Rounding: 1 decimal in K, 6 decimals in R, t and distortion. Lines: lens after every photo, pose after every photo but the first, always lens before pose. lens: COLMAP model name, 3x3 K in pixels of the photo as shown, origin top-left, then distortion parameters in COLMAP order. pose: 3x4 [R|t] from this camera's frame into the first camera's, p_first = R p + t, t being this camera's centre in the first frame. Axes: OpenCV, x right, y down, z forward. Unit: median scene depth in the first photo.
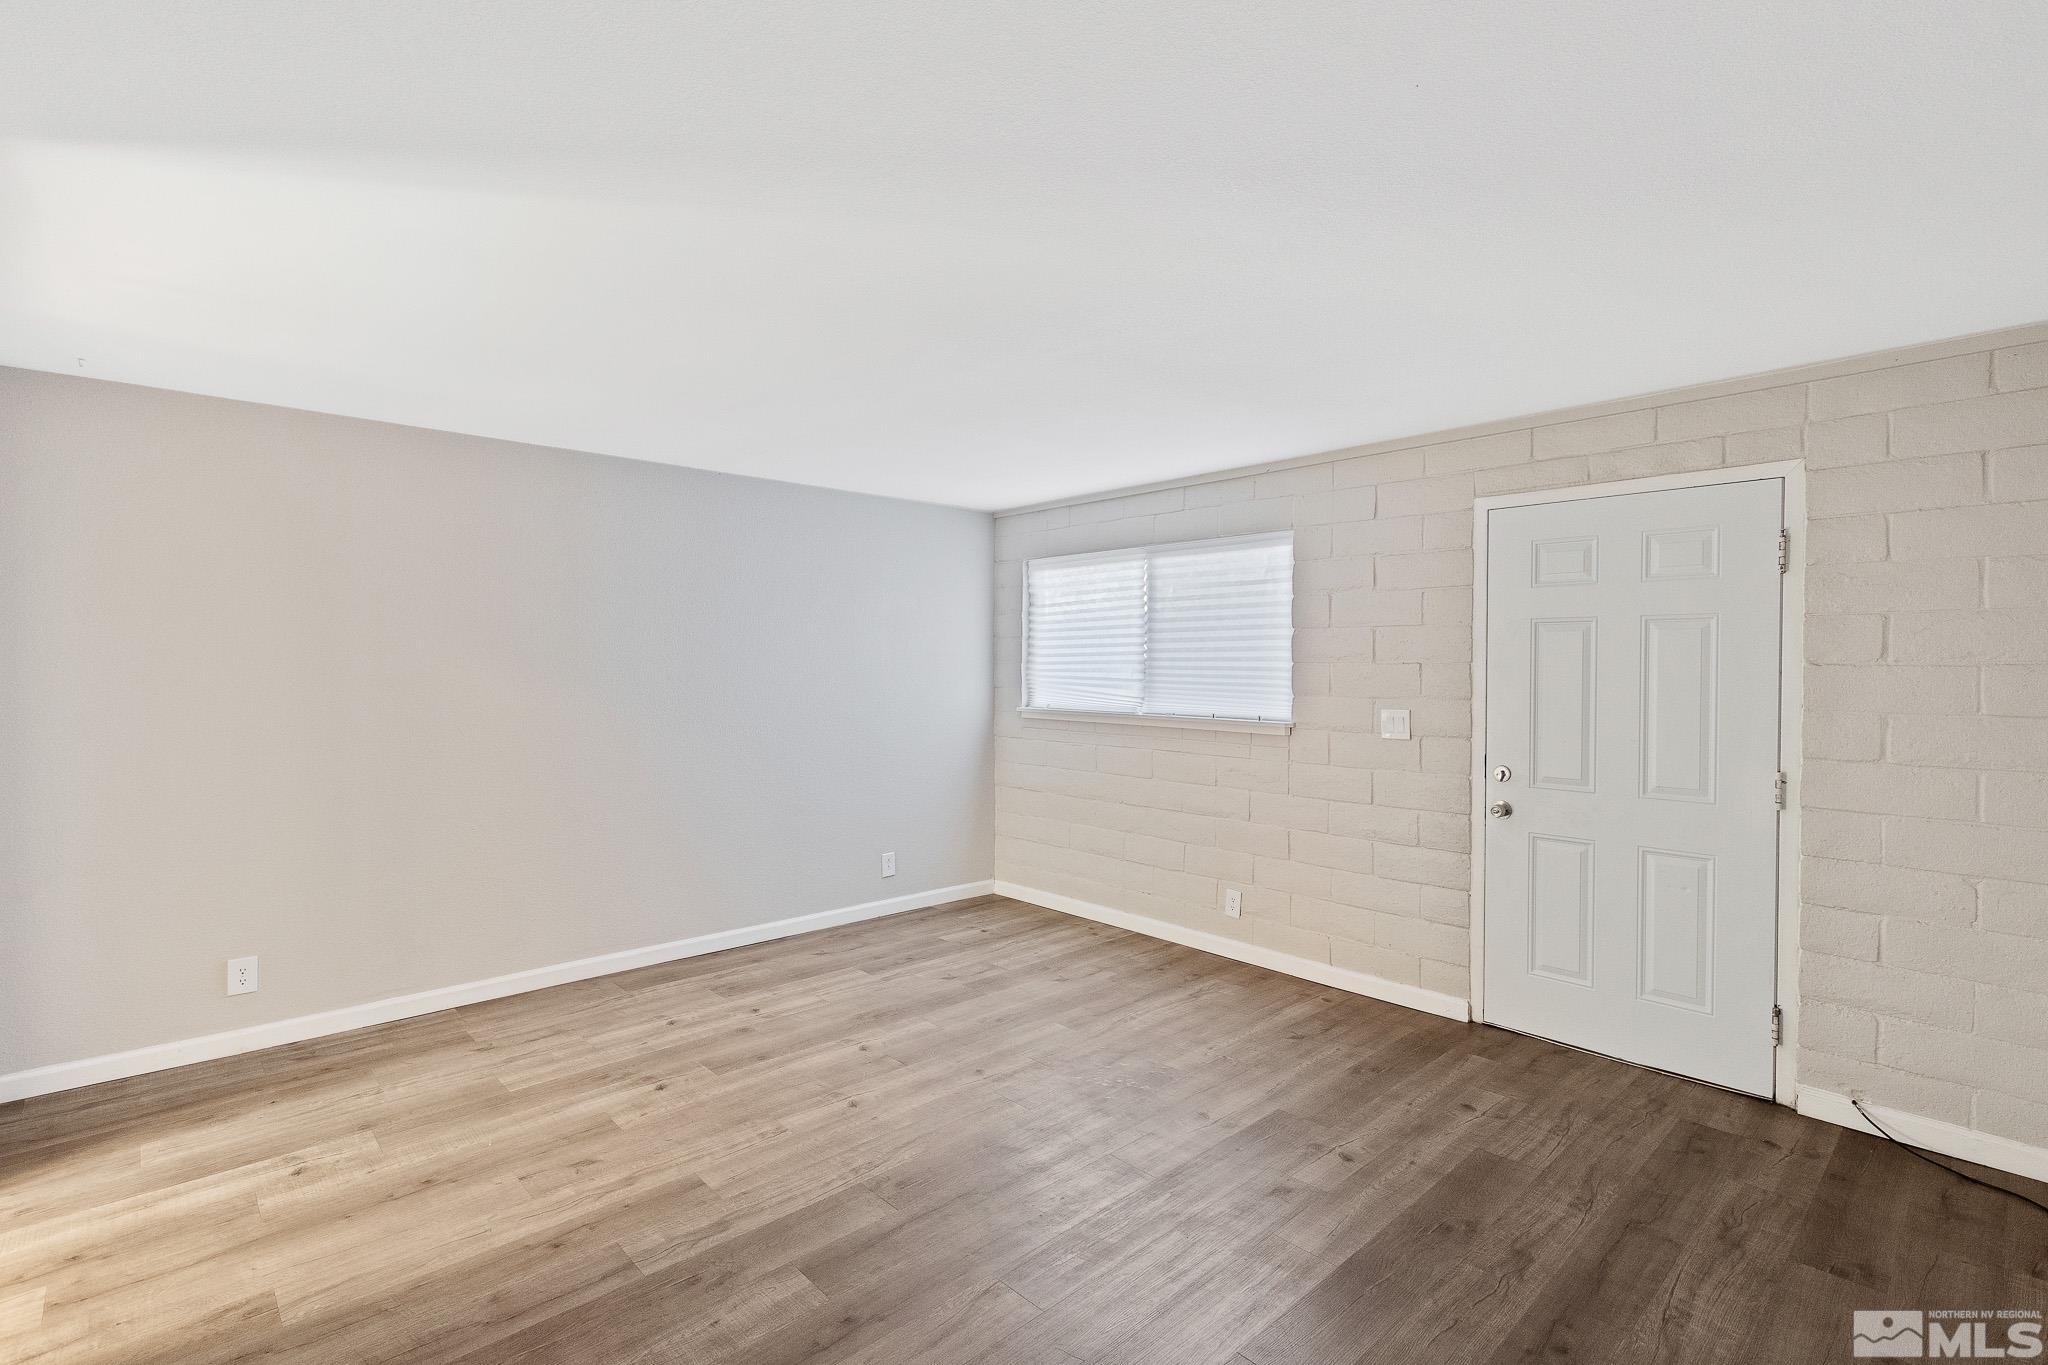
lens RADIAL K [[949.8, 0, 1012.2], [0, 949.8, 686.0], [0, 0, 1]] dist [-0.000254, -0.000244]
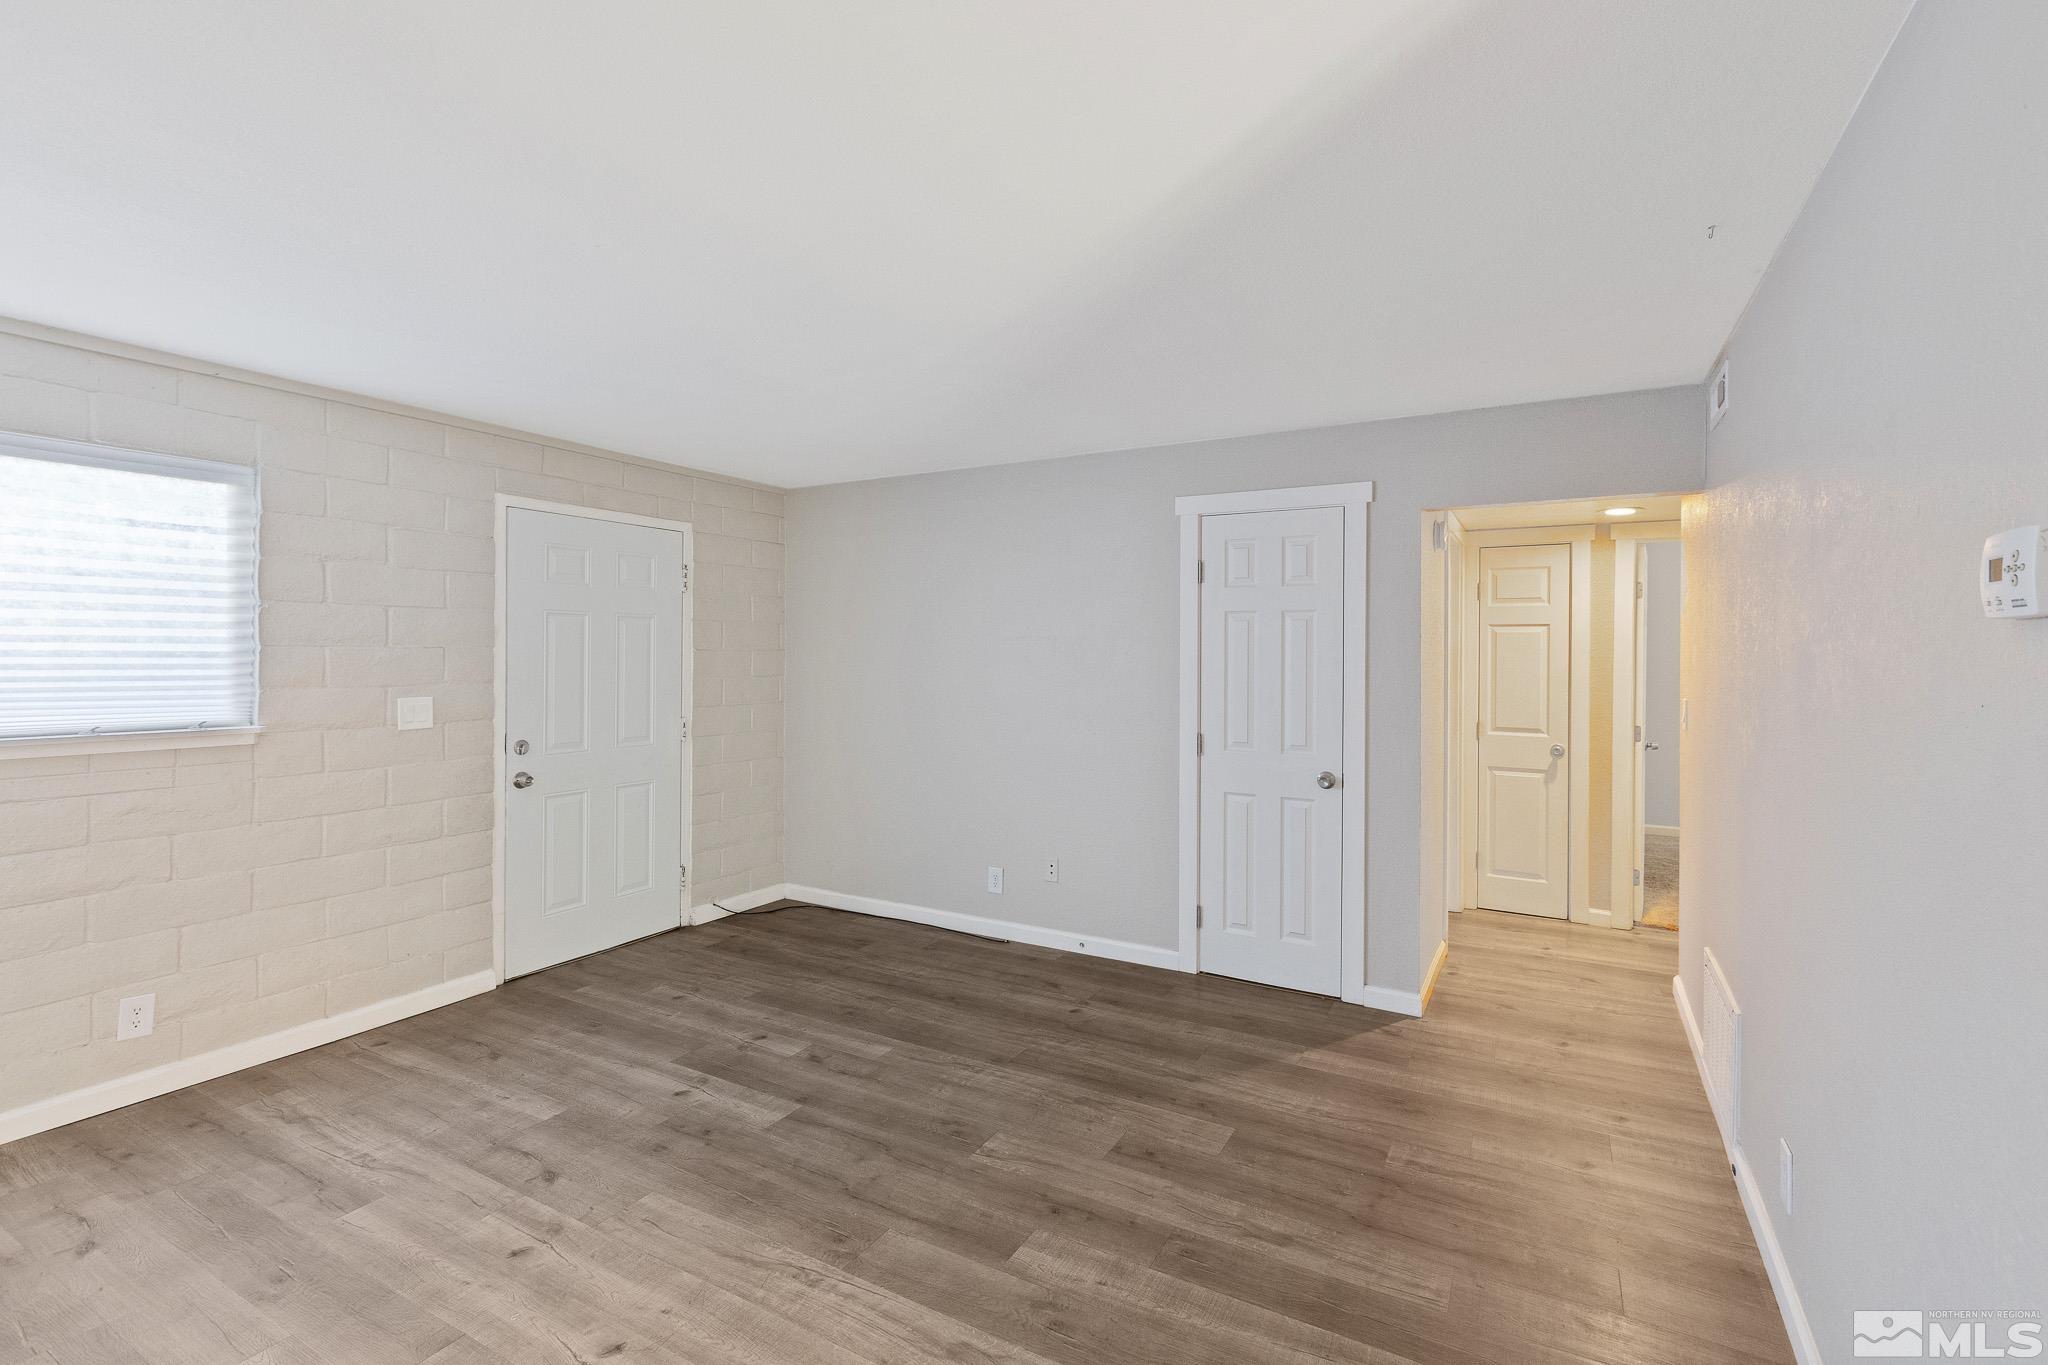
lens RADIAL K [[928.5, 0, 1032.8], [0, 928.5, 666.6], [0, 0, 1]] dist [0.001445, -0.000290]
pose [[-0.317115, -0.020078, 0.948174, -0.740579], [0.014309, 0.999561, 0.025952, -0.022791], [-0.948279, 0.021798, -0.316689, 0.819594]]
